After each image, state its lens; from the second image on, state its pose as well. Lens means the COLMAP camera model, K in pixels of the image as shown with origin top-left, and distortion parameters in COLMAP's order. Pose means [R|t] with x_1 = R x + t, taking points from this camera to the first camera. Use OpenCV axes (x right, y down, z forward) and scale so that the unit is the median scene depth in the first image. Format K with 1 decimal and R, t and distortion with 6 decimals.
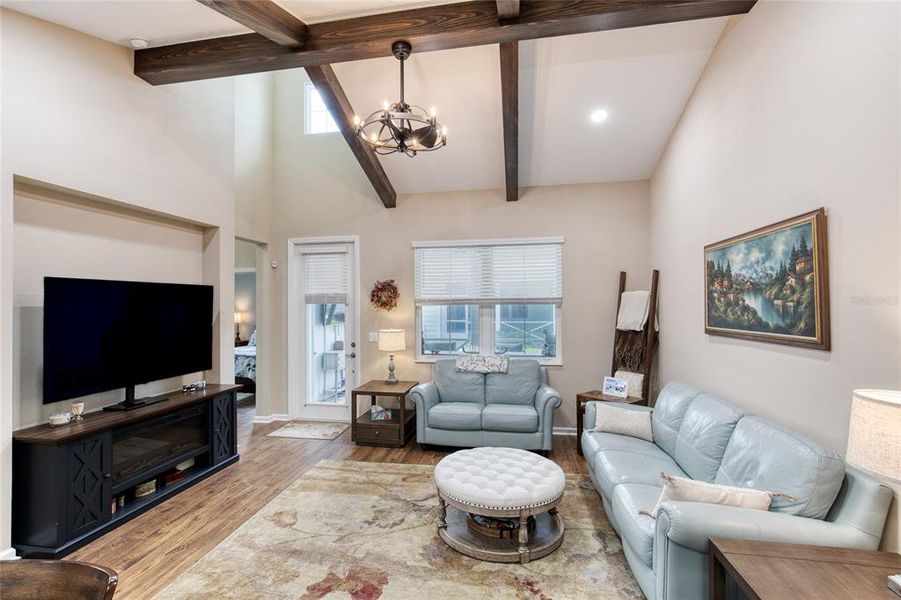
lens RADIAL K [[412.6, 0, 439.6], [0, 412.6, 299.5], [0, 0, 1]] dist [-0.013045, 0.006382]
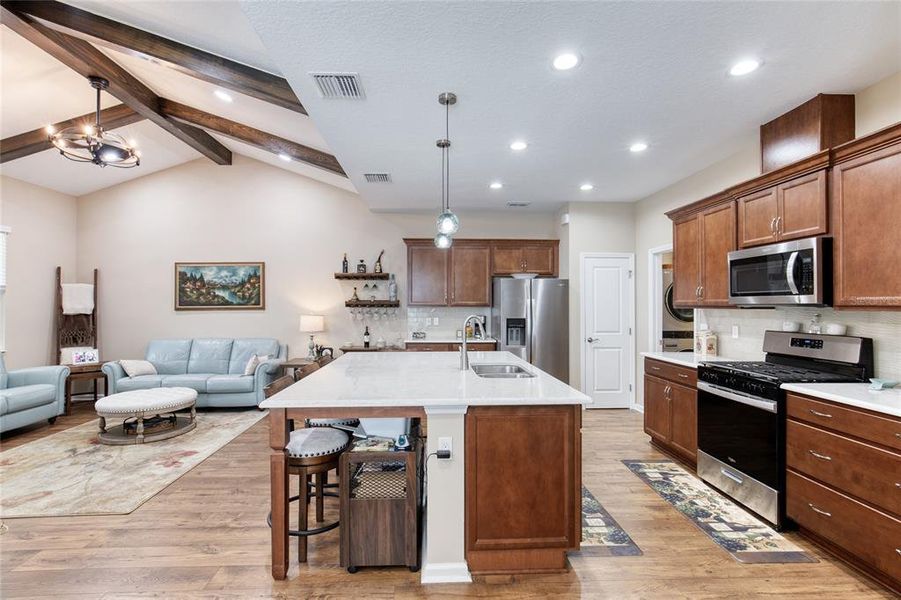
lens RADIAL K [[412.6, 0, 446.1], [0, 412.6, 299.9], [0, 0, 1]] dist [-0.013045, 0.006382]
pose [[-0.214484, 0.017386, 0.976573, -1.077204], [-0.008935, 0.999765, -0.019761, 0.047101], [-0.976687, -0.012964, -0.214278, 0.162470]]
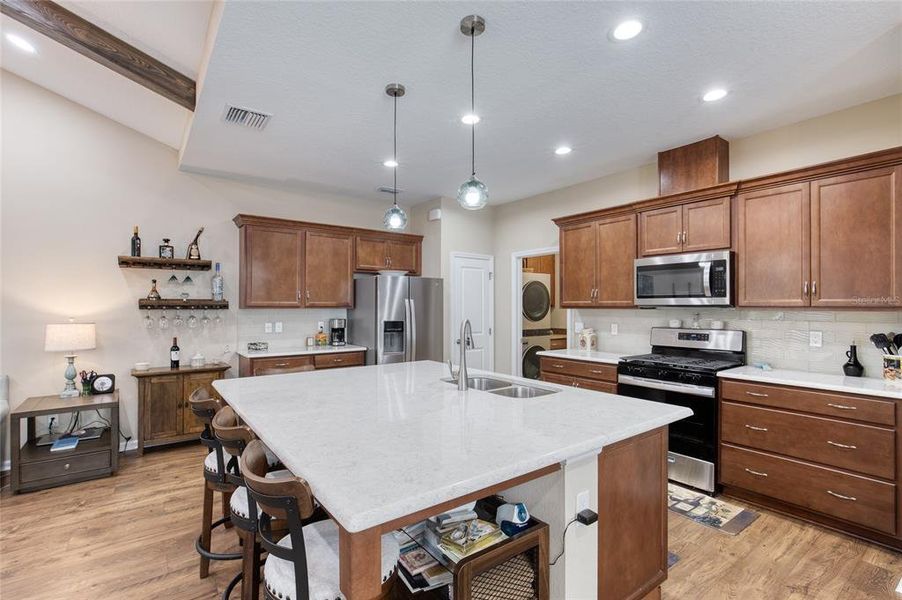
lens RADIAL K [[413.0, 0, 445.1], [0, 413.0, 304.3], [0, 0, 1]] dist [-0.013045, 0.006382]
pose [[-0.726627, 0.008248, 0.686982, -0.754050], [-0.002471, 0.999890, -0.014619, 0.047643], [-0.687027, -0.012321, -0.726527, 0.386667]]
